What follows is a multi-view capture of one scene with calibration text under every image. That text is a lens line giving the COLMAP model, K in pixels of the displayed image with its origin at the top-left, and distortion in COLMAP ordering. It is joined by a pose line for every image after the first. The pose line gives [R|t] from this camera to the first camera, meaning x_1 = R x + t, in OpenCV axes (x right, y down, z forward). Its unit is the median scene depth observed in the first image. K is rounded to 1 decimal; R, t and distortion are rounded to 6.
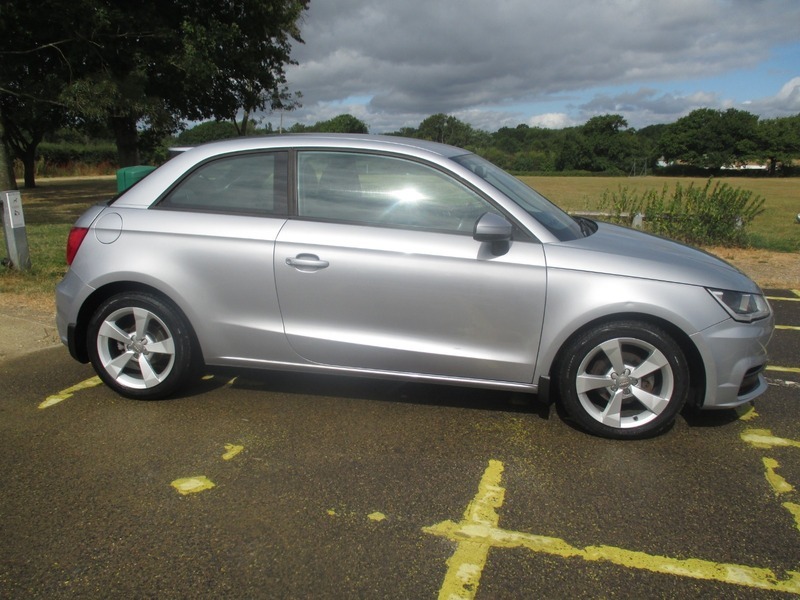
lens RADIAL K [[710.8, 0, 396.2], [0, 710.8, 309.9], [0, 0, 1]] dist [-0.035662, -0.001409]
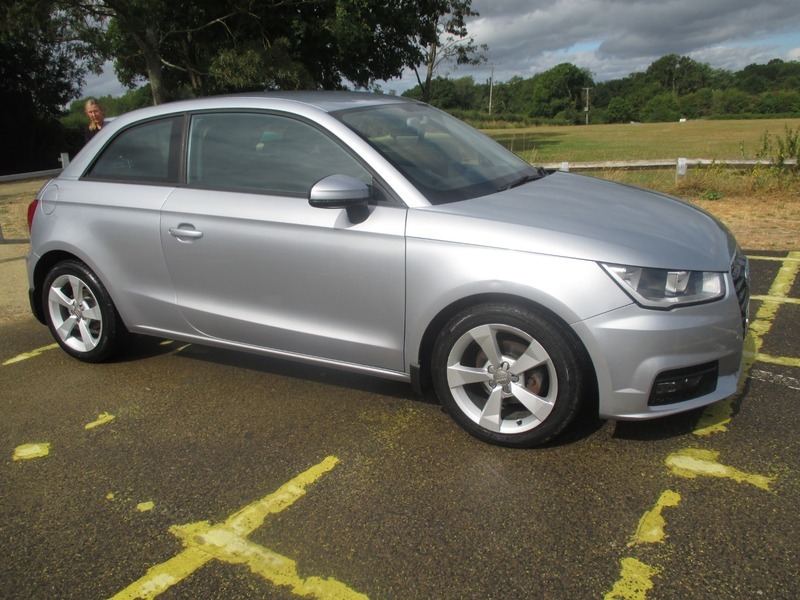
lens RADIAL K [[710.8, 0, 394.5], [0, 710.8, 299.6], [0, 0, 1]] dist [-0.035662, -0.001409]
pose [[0.941910, 0.027856, -0.334708, 0.427895], [-0.012074, 0.998719, 0.049141, -0.023466], [0.335648, -0.042245, 0.941040, 0.173681]]
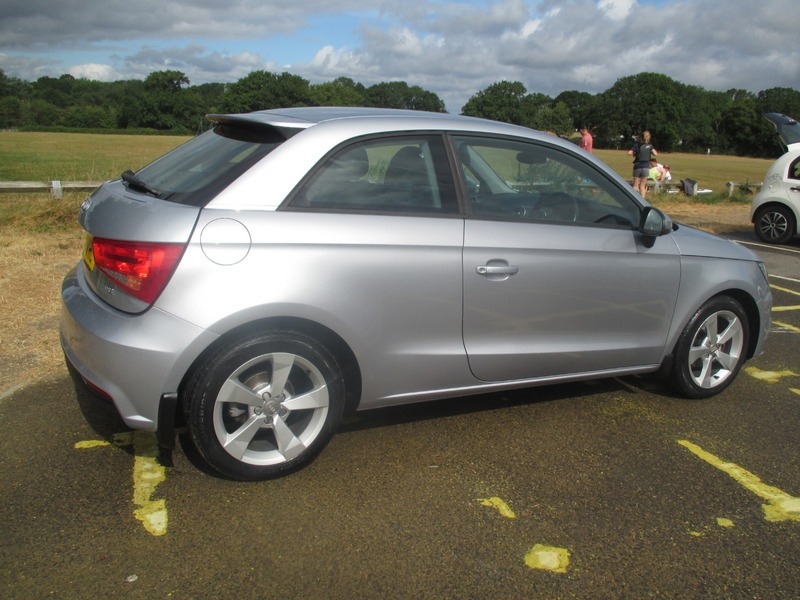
lens RADIAL K [[710.8, 0, 417.4], [0, 710.8, 323.4], [0, 0, 1]] dist [-0.035662, -0.001409]
pose [[0.782577, -0.135725, 0.607579, -0.673241], [0.088690, 0.990297, 0.106985, -0.094004], [-0.616204, -0.029838, 0.787021, 0.353708]]
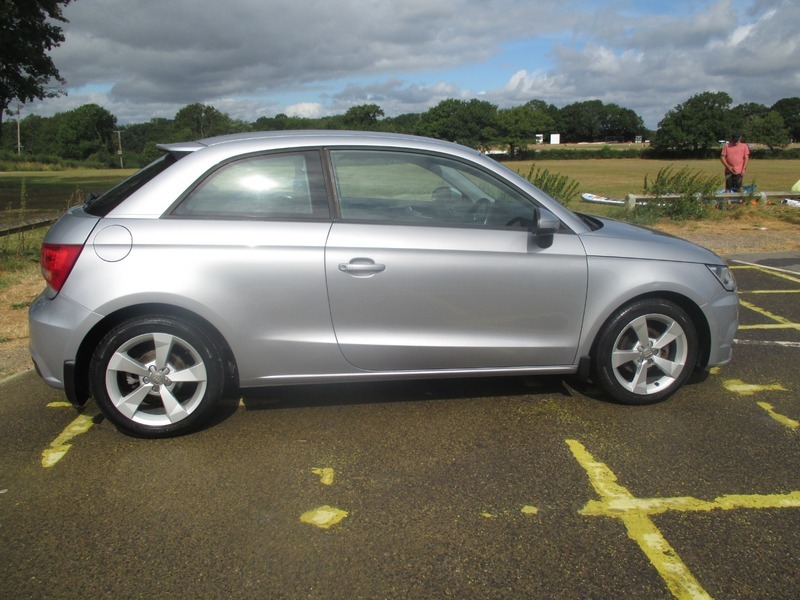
lens RADIAL K [[710.8, 0, 409.2], [0, 710.8, 319.5], [0, 0, 1]] dist [-0.035662, -0.001409]
pose [[0.931279, -0.097694, 0.350964, -0.376356], [0.088039, 0.995171, 0.043404, -0.030009], [-0.353509, -0.009523, 0.935382, 0.077446]]
